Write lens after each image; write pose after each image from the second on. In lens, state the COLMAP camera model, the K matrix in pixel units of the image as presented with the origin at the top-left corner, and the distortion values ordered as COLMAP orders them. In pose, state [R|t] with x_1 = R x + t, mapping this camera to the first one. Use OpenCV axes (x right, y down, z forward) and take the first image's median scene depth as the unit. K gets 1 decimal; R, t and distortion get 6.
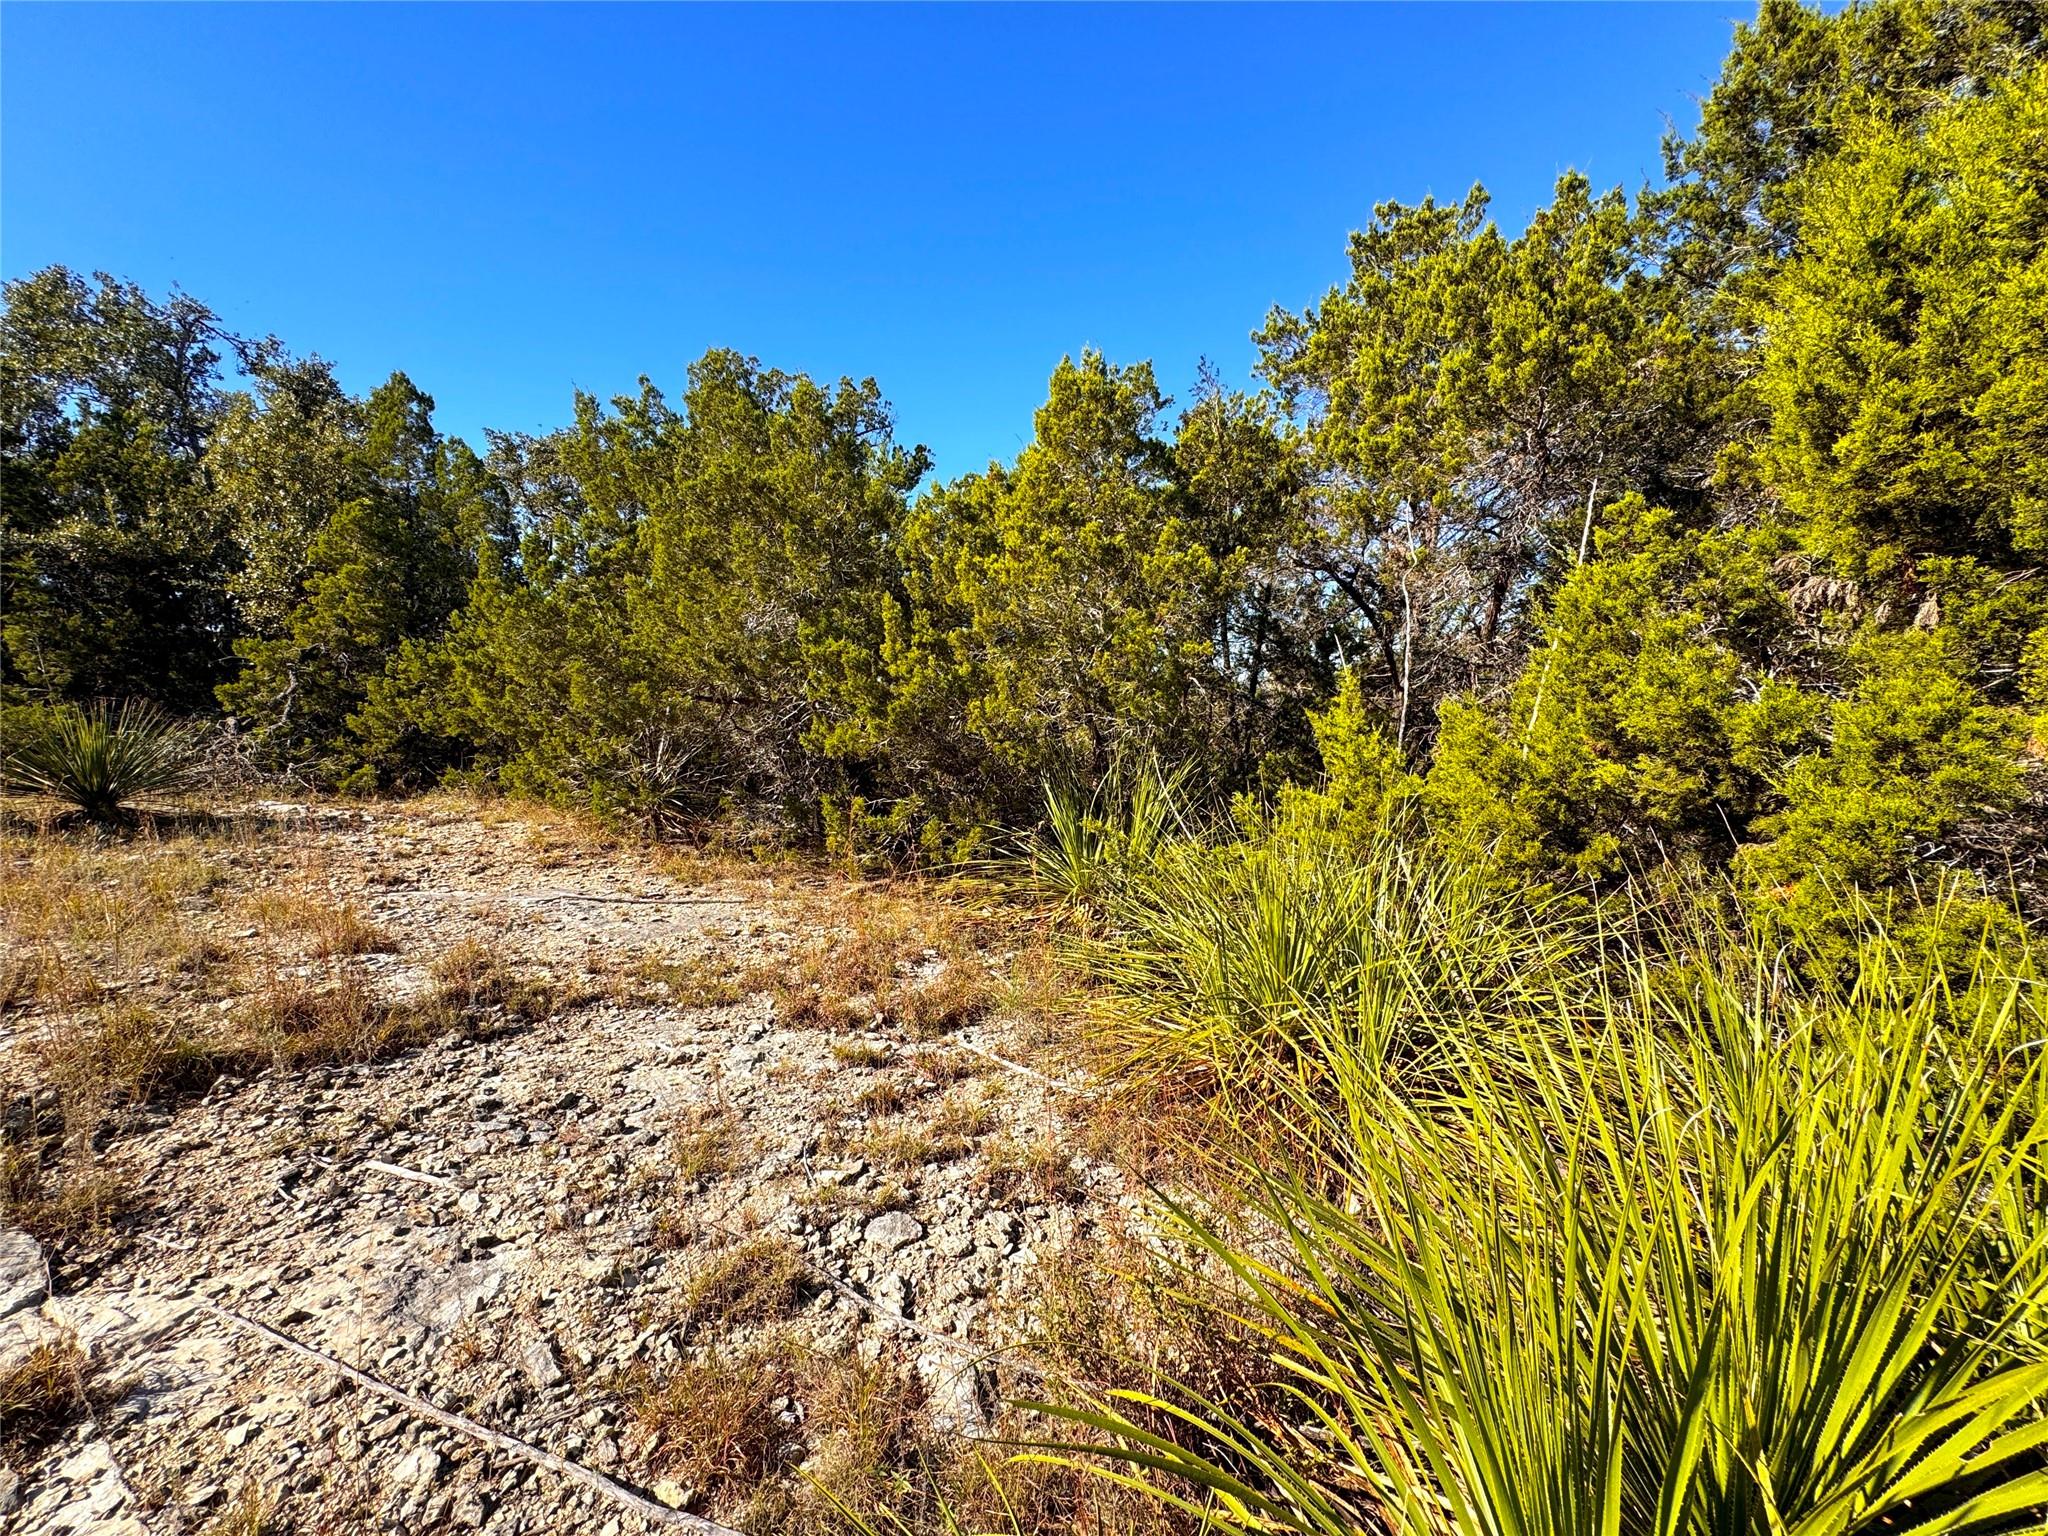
lens RADIAL K [[822.2, 0, 1013.6], [0, 822.2, 766.7], [0, 0, 1]] dist [-0.000781, 0.000094]
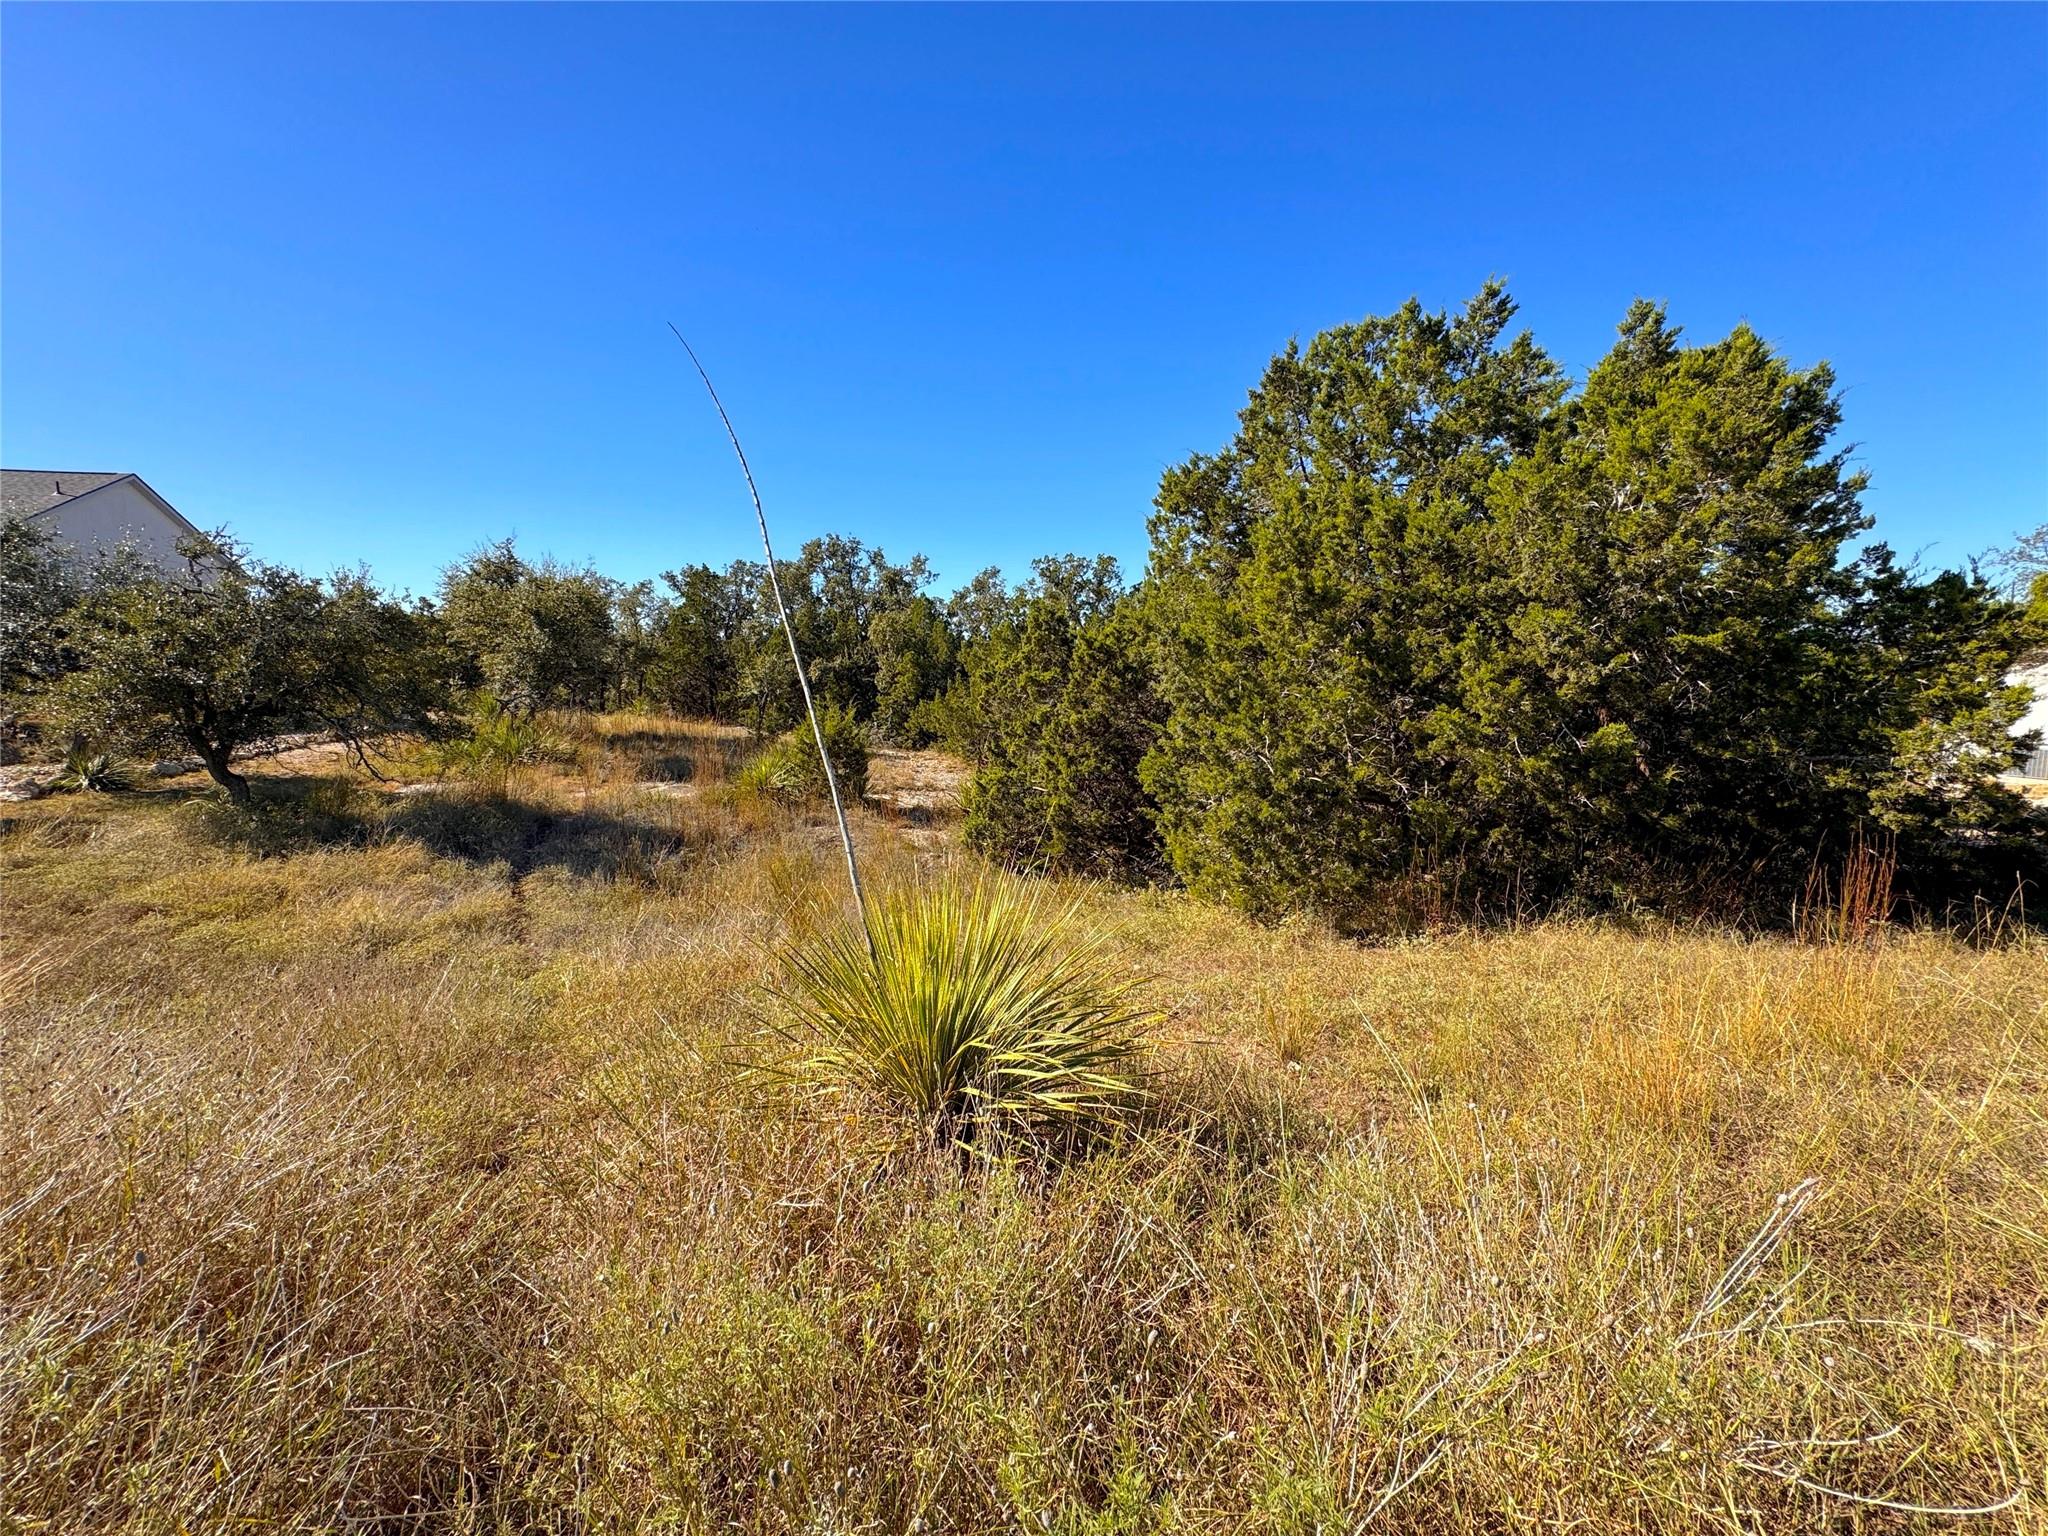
lens RADIAL K [[822.2, 0, 1029.7], [0, 822.2, 768.6], [0, 0, 1]] dist [-0.000781, 0.000094]
pose [[0.875690, 0.067869, -0.478080, 1.096168], [-0.044258, 0.997187, 0.060496, -0.099437], [0.480841, -0.031817, 0.876230, -1.498047]]
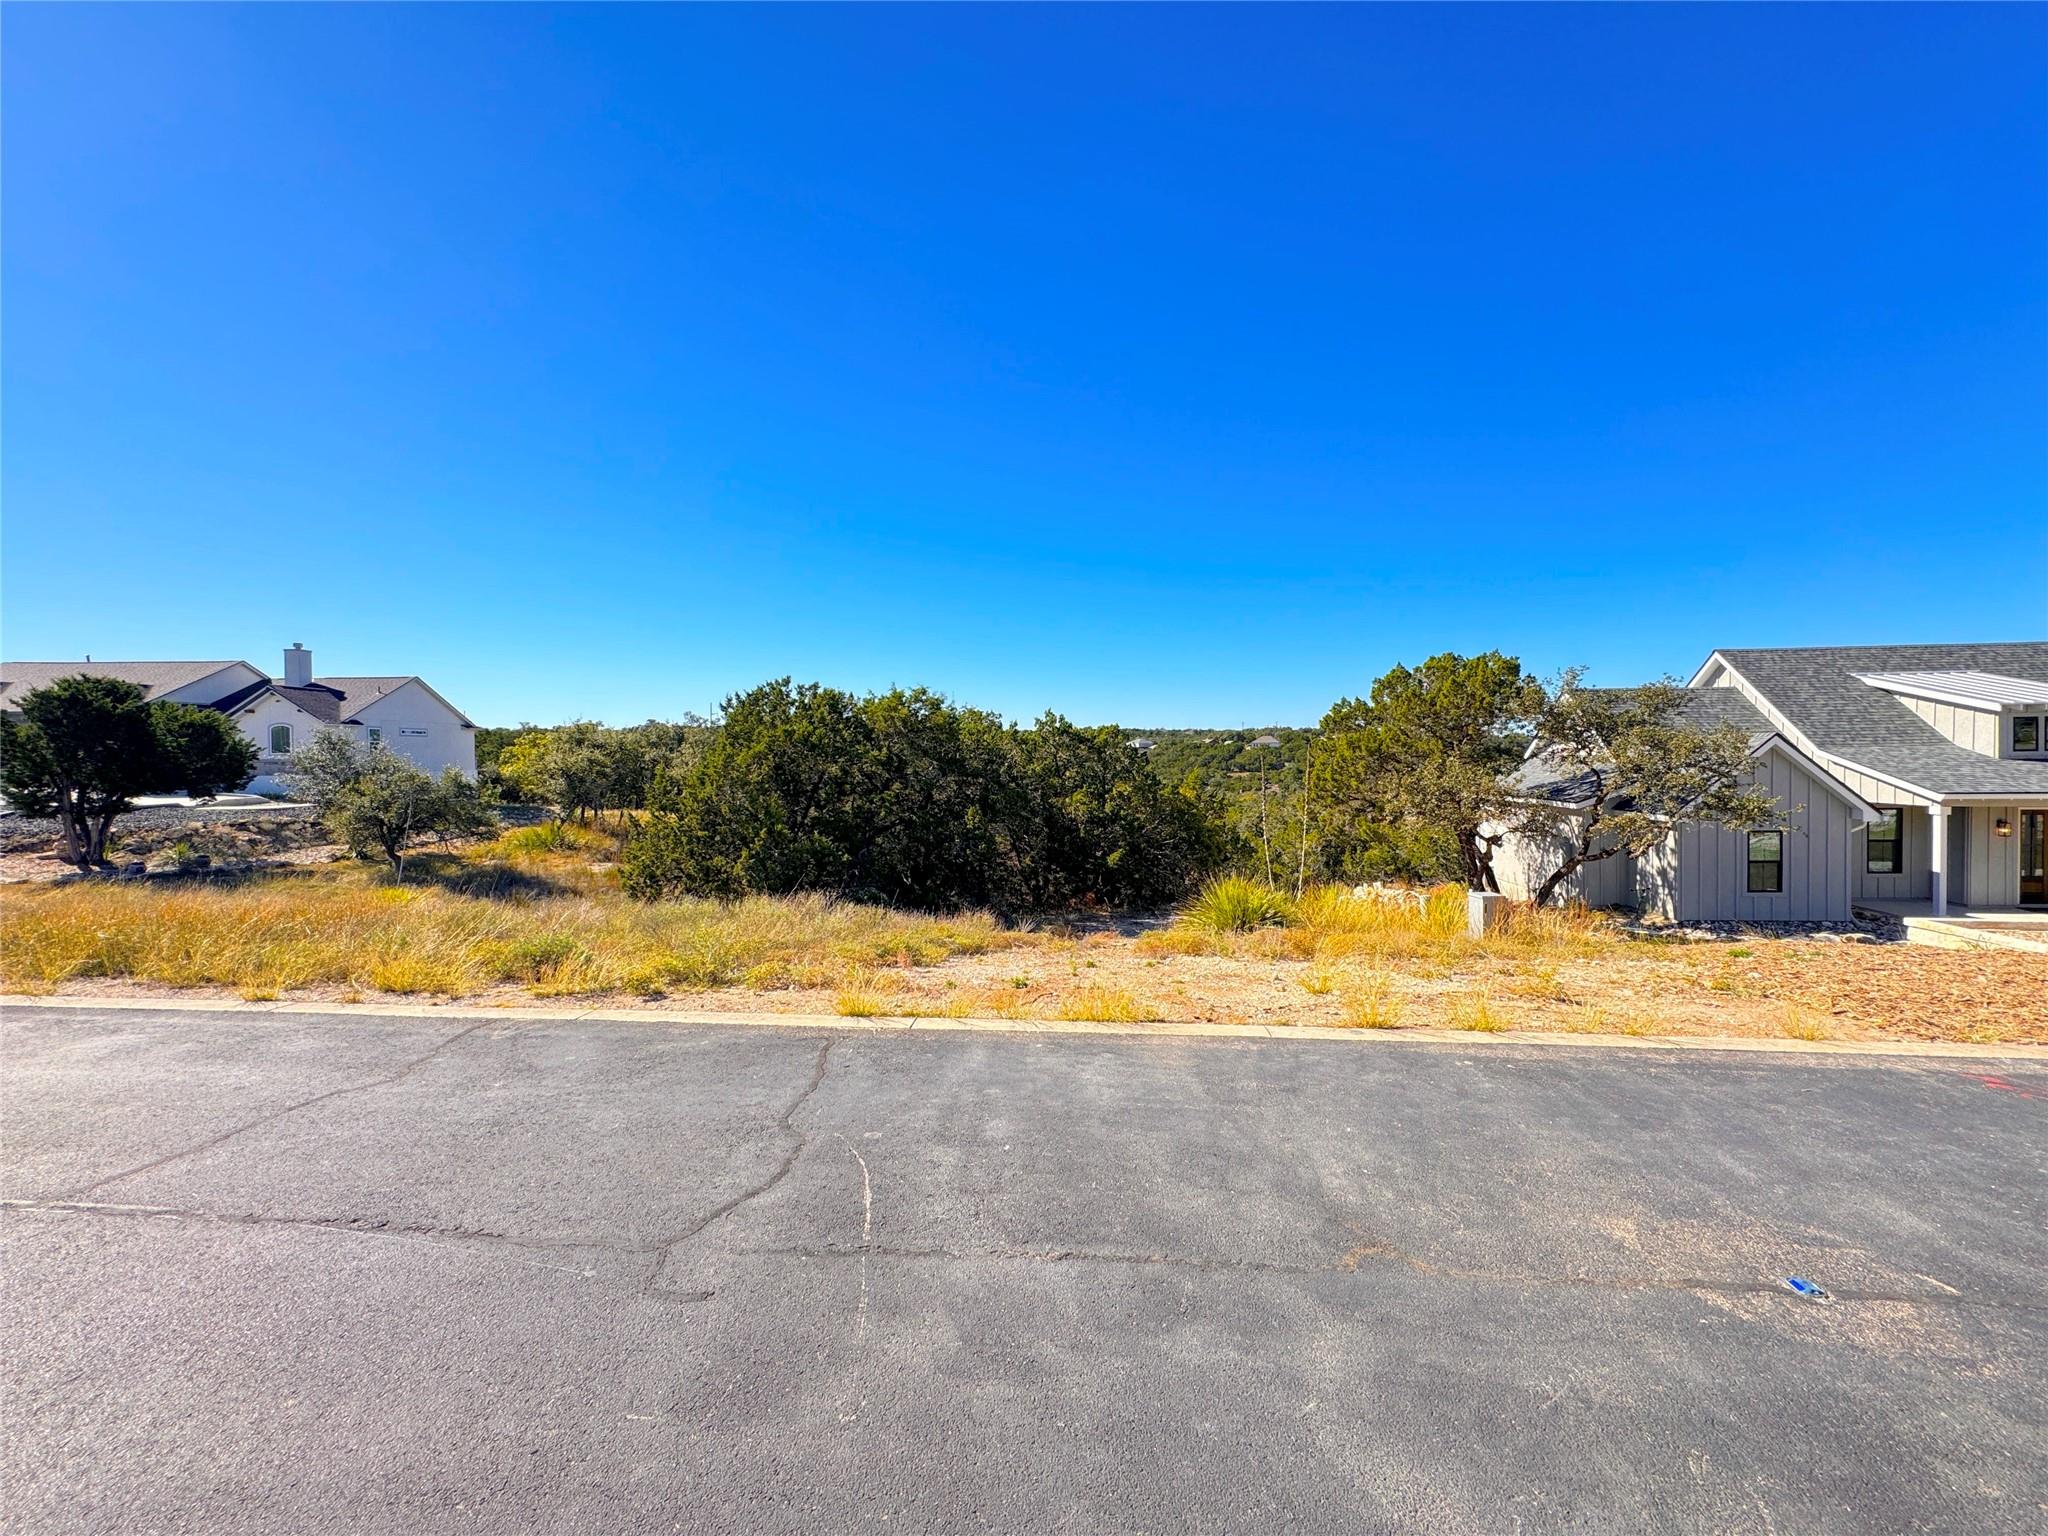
lens RADIAL K [[822.2, 0, 1028.6], [0, 822.2, 767.6], [0, 0, 1]] dist [-0.000781, 0.000094]
pose [[0.743925, 0.023919, -0.667835, 3.155961], [-0.056974, 0.997991, -0.027722, -0.330598], [0.665830, 0.058673, 0.743793, -1.686045]]
